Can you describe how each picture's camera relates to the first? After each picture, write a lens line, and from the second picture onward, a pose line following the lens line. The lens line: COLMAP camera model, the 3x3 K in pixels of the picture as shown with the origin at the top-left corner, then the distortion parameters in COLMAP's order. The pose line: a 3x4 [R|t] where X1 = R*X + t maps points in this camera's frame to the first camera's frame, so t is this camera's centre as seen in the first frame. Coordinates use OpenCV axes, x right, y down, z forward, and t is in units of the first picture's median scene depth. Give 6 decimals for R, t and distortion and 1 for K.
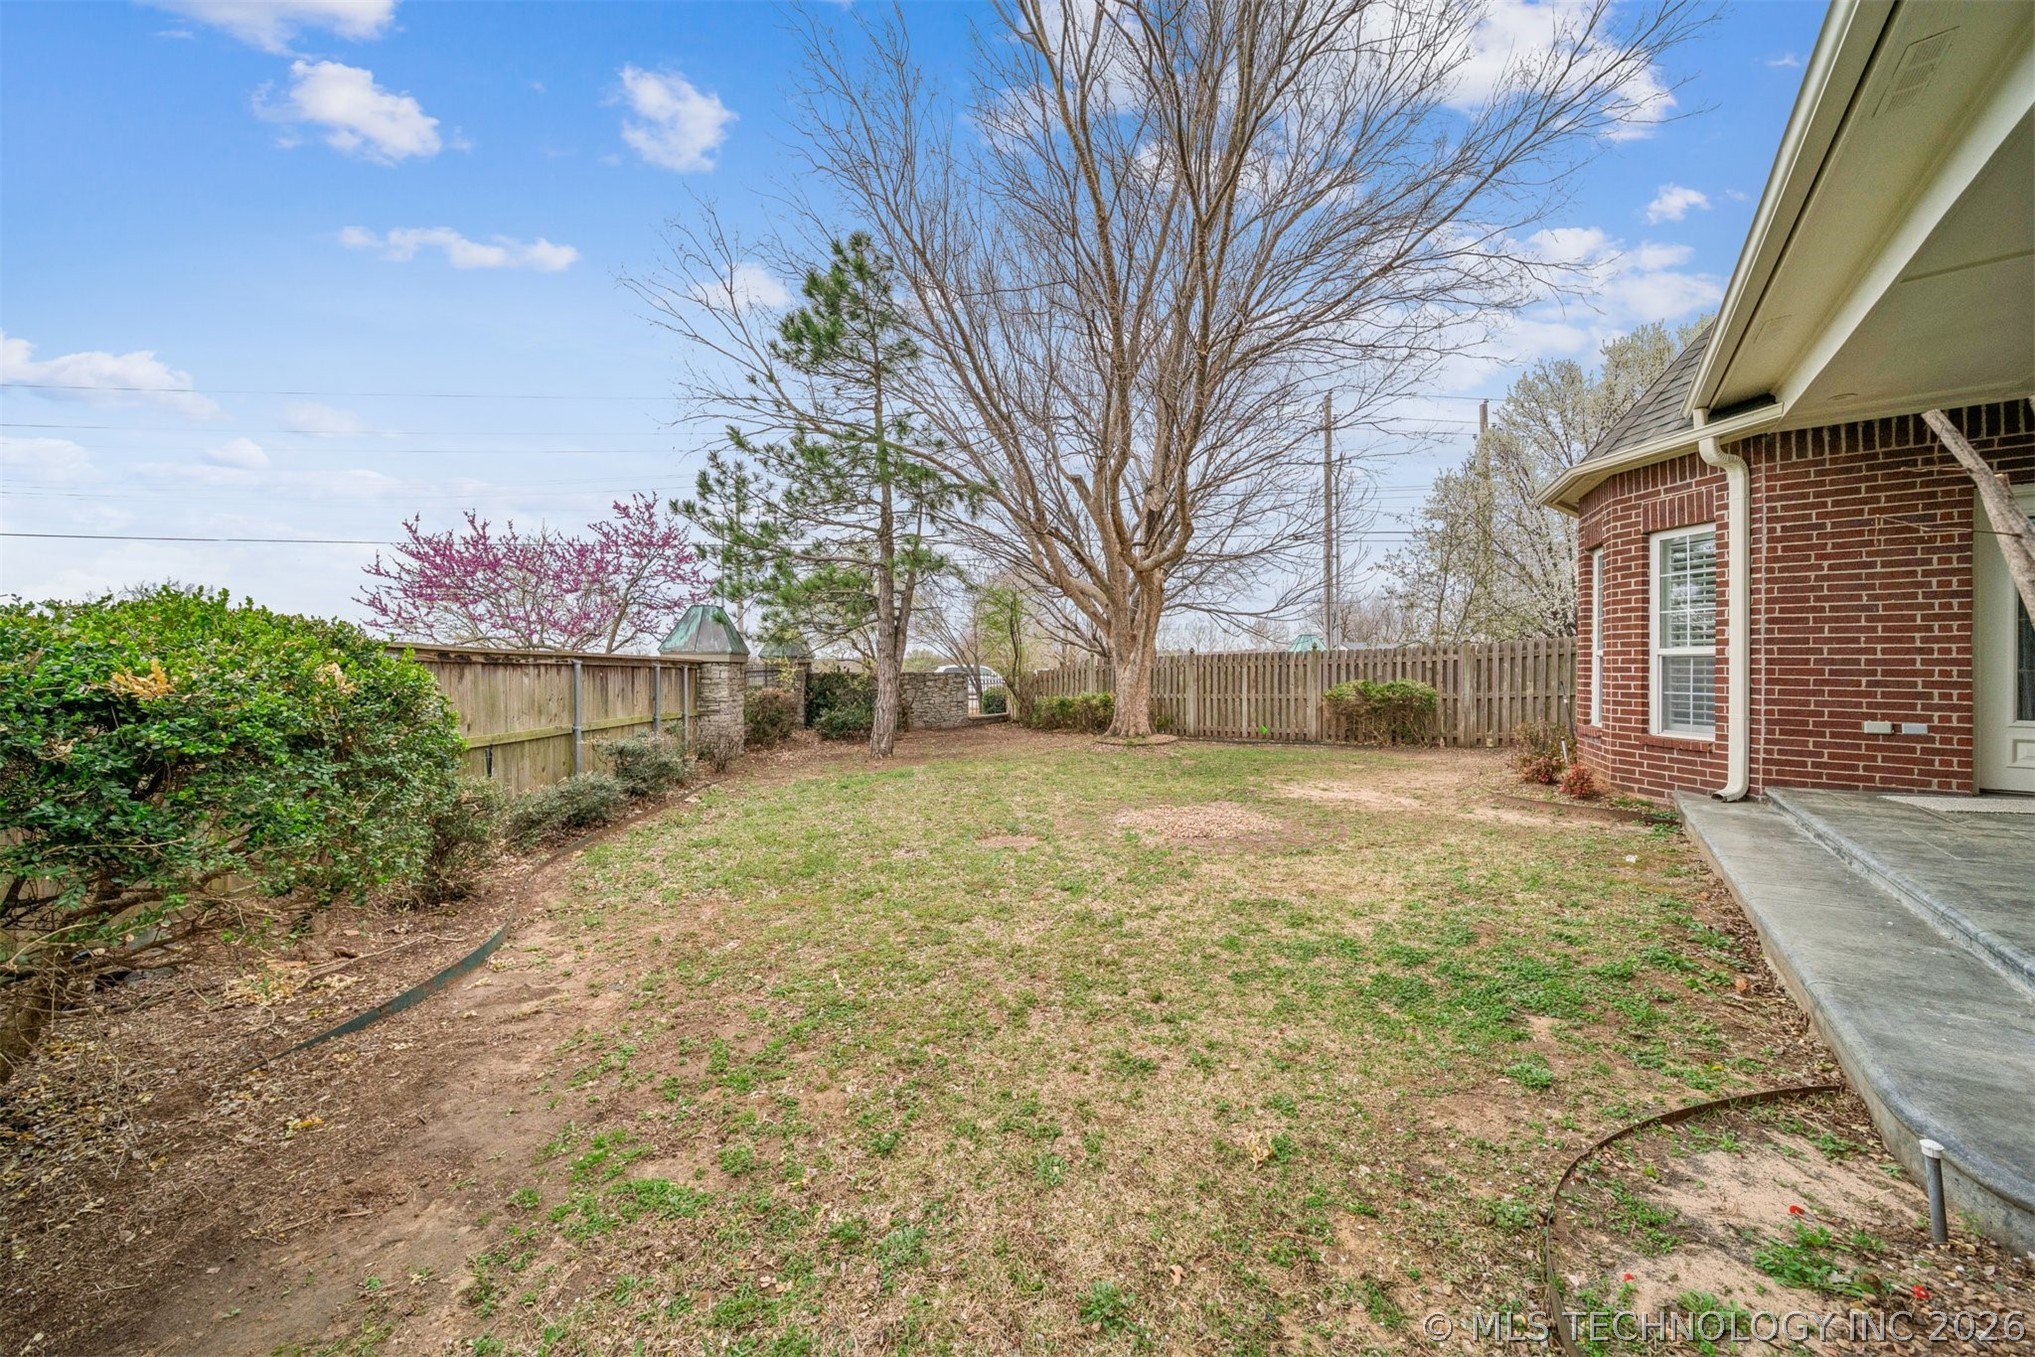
lens RADIAL K [[715.5, 0, 1025.4], [0, 715.5, 679.0], [0, 0, 1]] dist [-0.002834, -0.000670]
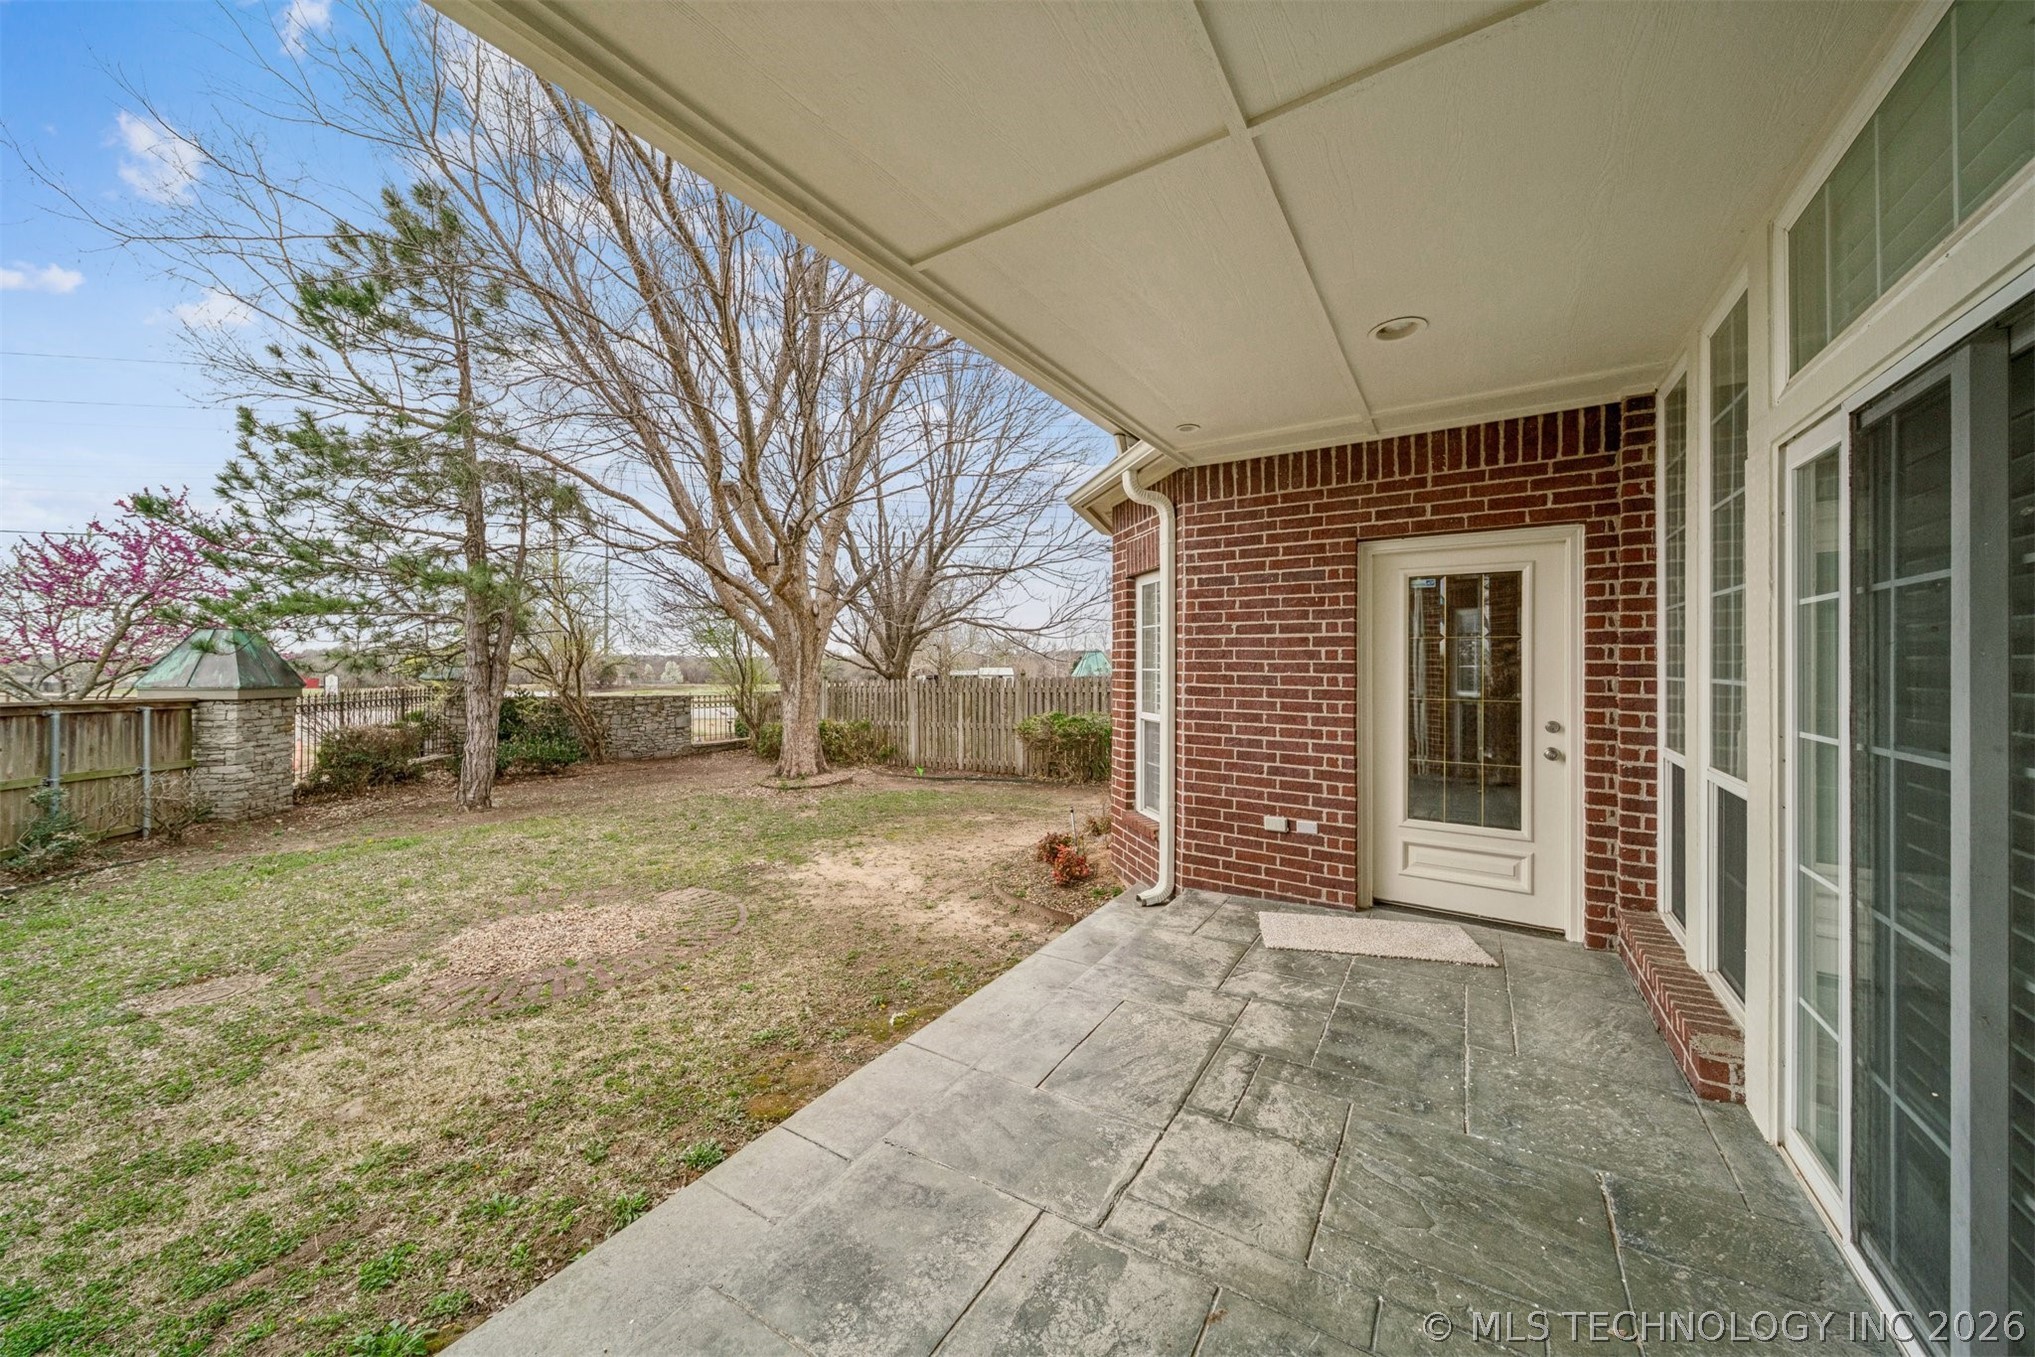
lens RADIAL K [[715.5, 0, 1016.6], [0, 715.5, 672.8], [0, 0, 1]] dist [-0.002834, -0.000670]
pose [[0.993518, 0.001583, 0.113663, 0.752414], [-0.000419, 0.999947, -0.010262, -0.094548], [-0.113673, 0.010148, 0.993466, 0.187091]]
